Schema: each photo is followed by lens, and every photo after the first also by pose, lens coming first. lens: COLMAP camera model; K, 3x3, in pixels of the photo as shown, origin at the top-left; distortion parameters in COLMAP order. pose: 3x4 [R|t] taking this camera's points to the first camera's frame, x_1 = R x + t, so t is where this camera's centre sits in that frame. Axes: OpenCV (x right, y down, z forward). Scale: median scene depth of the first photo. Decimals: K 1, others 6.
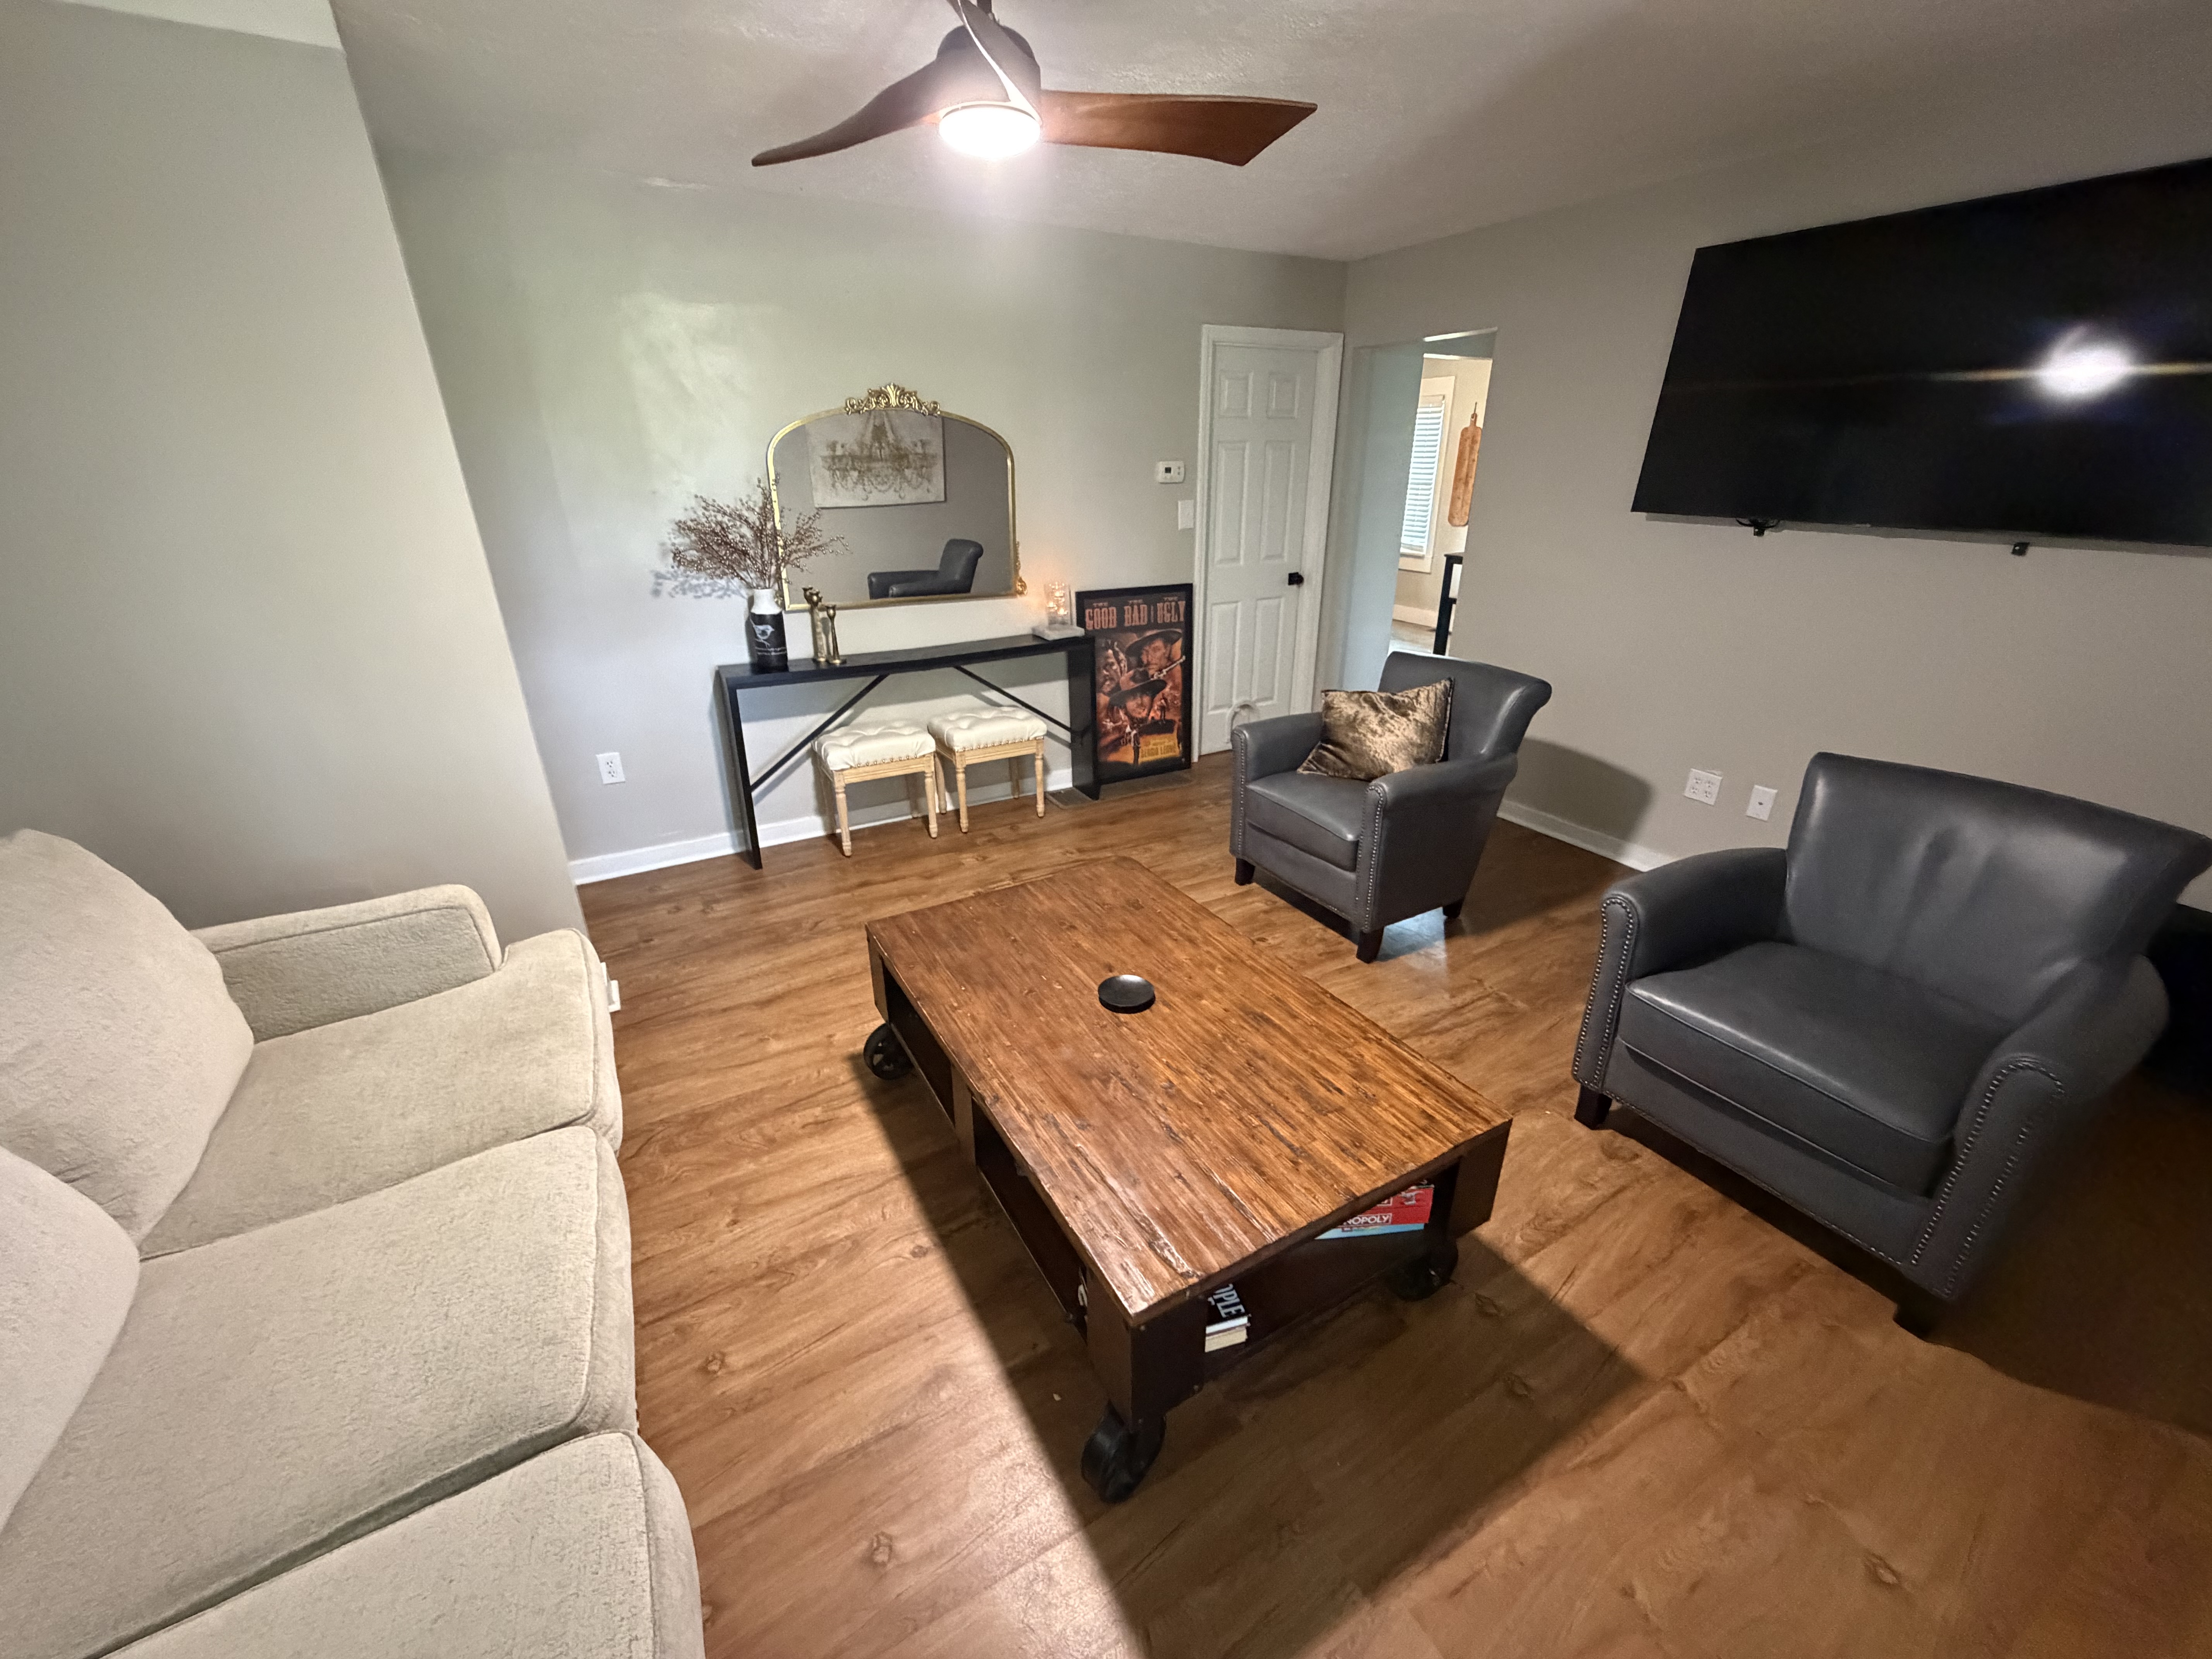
lens RADIAL K [[881.9, 0, 1100.1], [0, 881.9, 824.7], [0, 0, 1]] dist [0.000504, -0.000499]
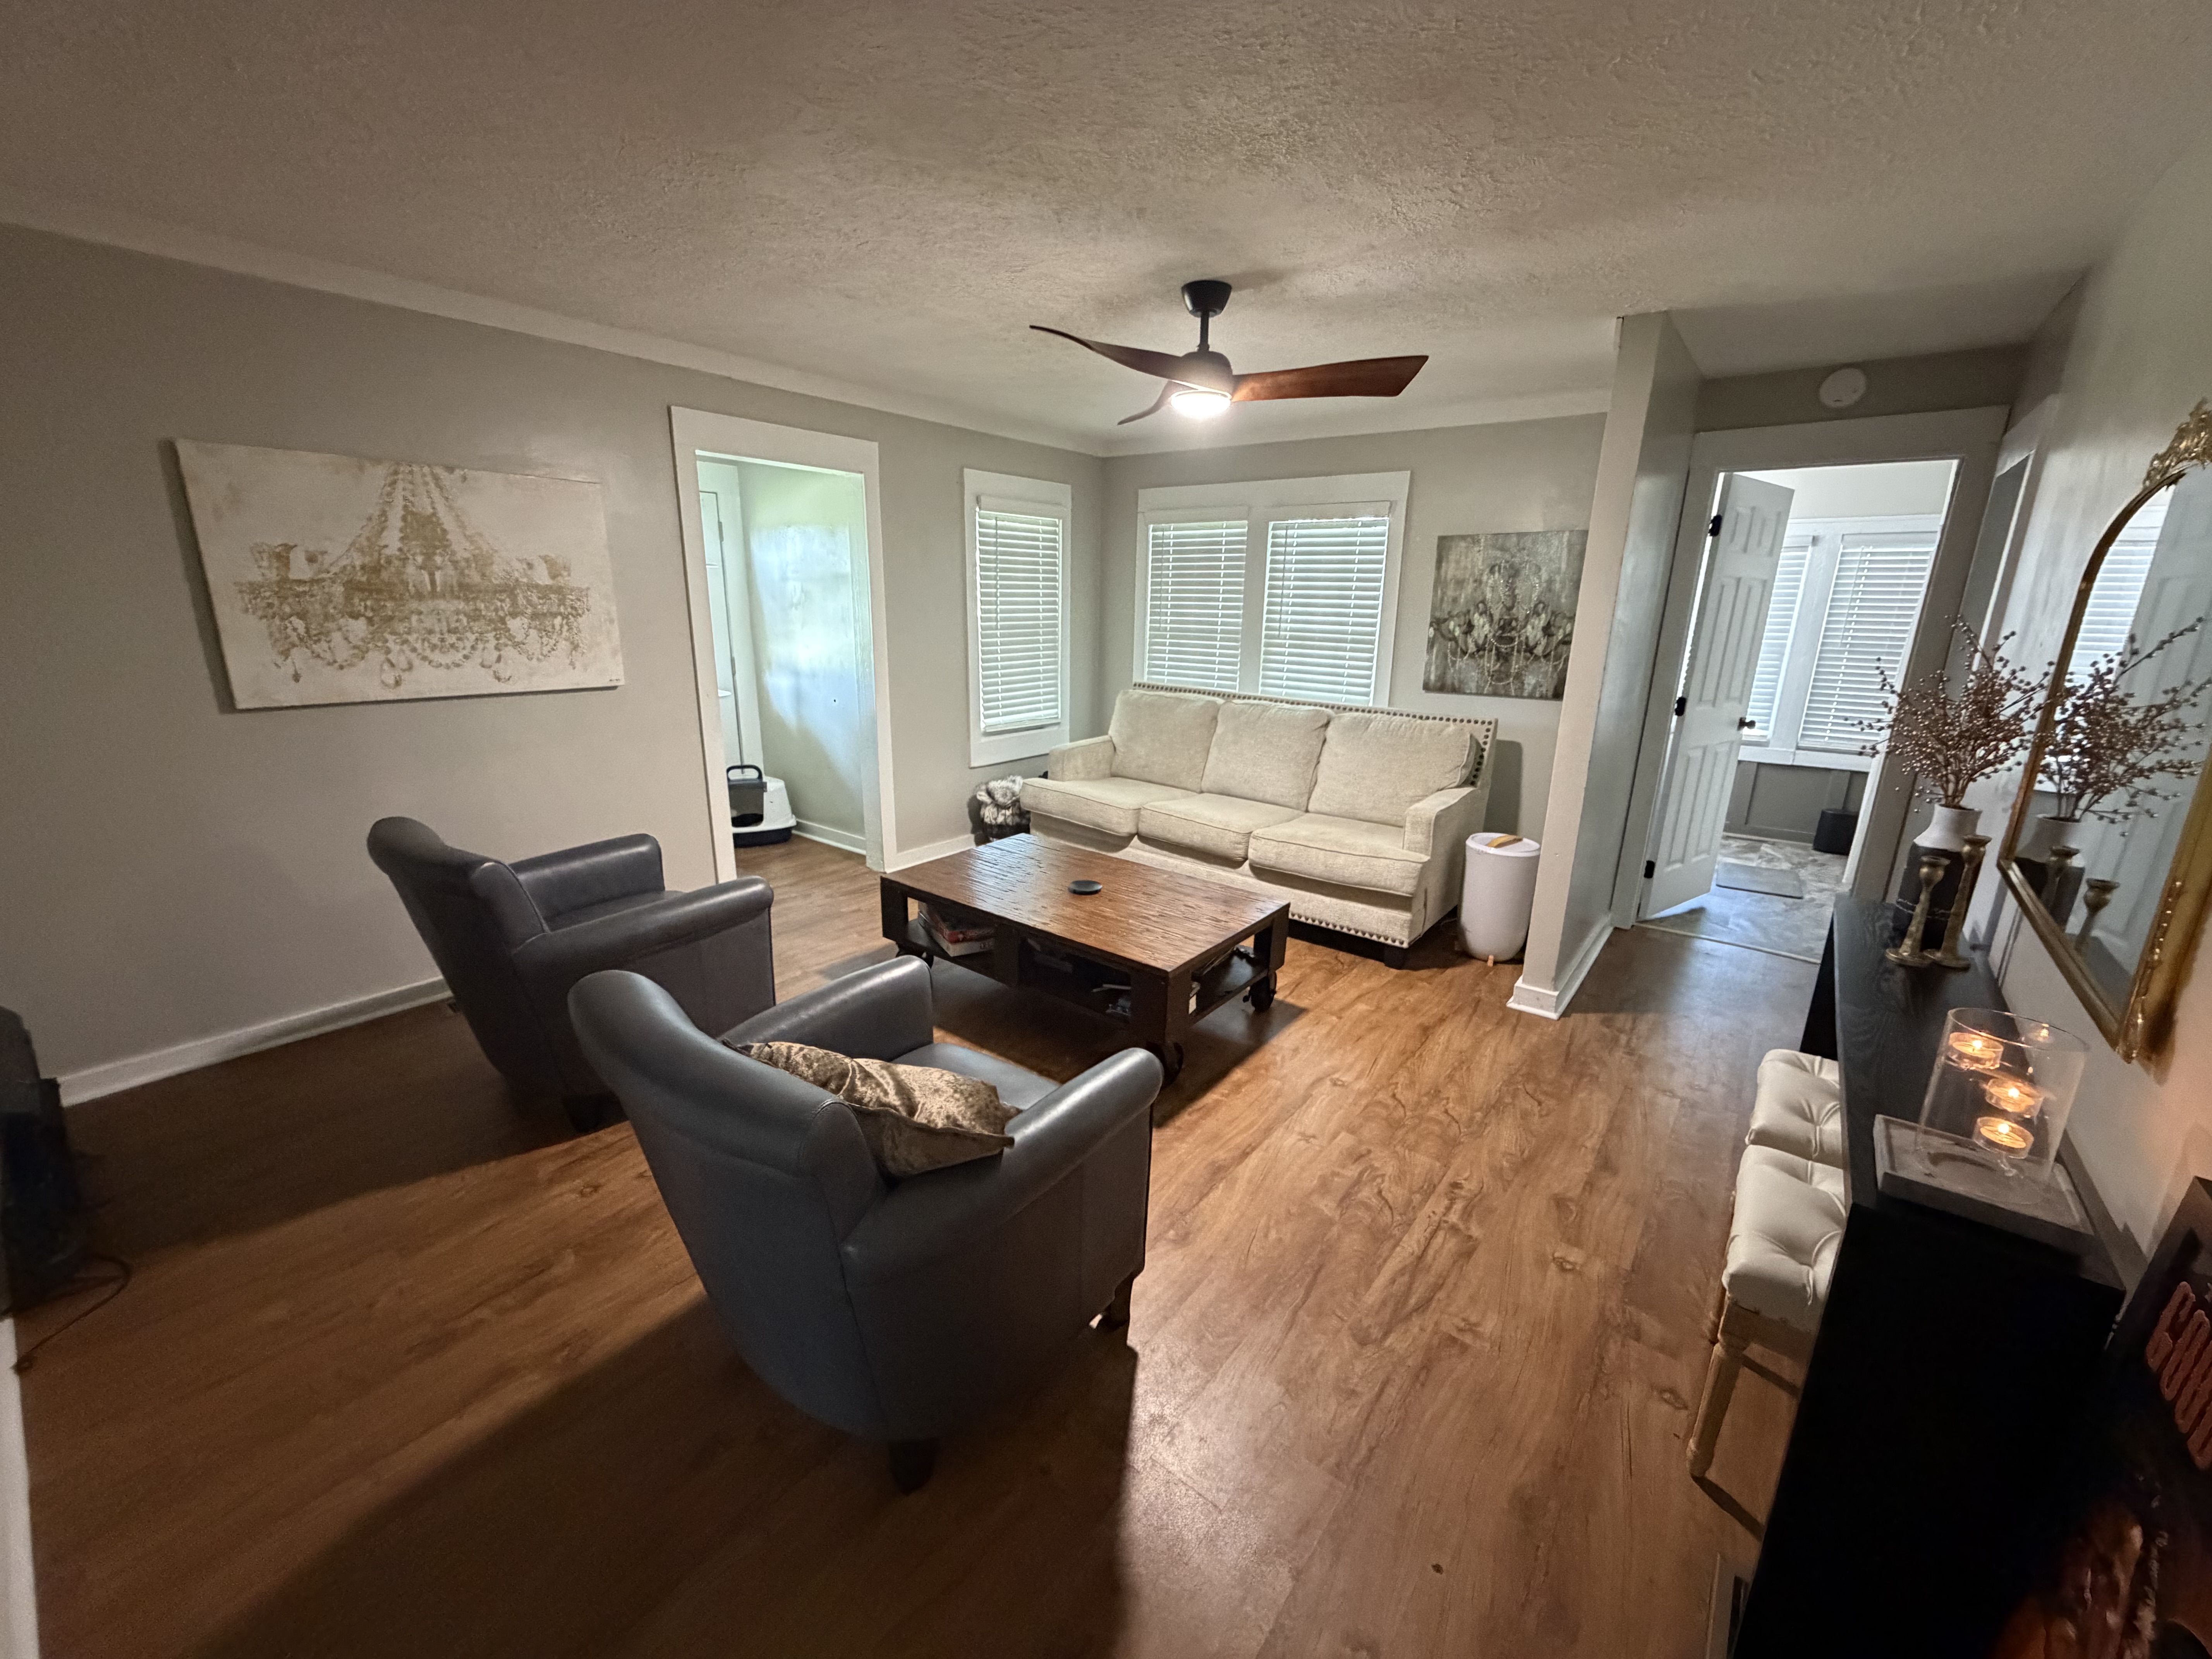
lens RADIAL K [[881.9, 0, 1098.3], [0, 881.9, 828.9], [0, 0, 1]] dist [0.000504, -0.000499]
pose [[-0.925025, 0.094024, -0.368086, 0.369277], [-0.151790, 0.796722, 0.584974, -0.533452], [0.348264, 0.596988, -0.722716, 1.279069]]
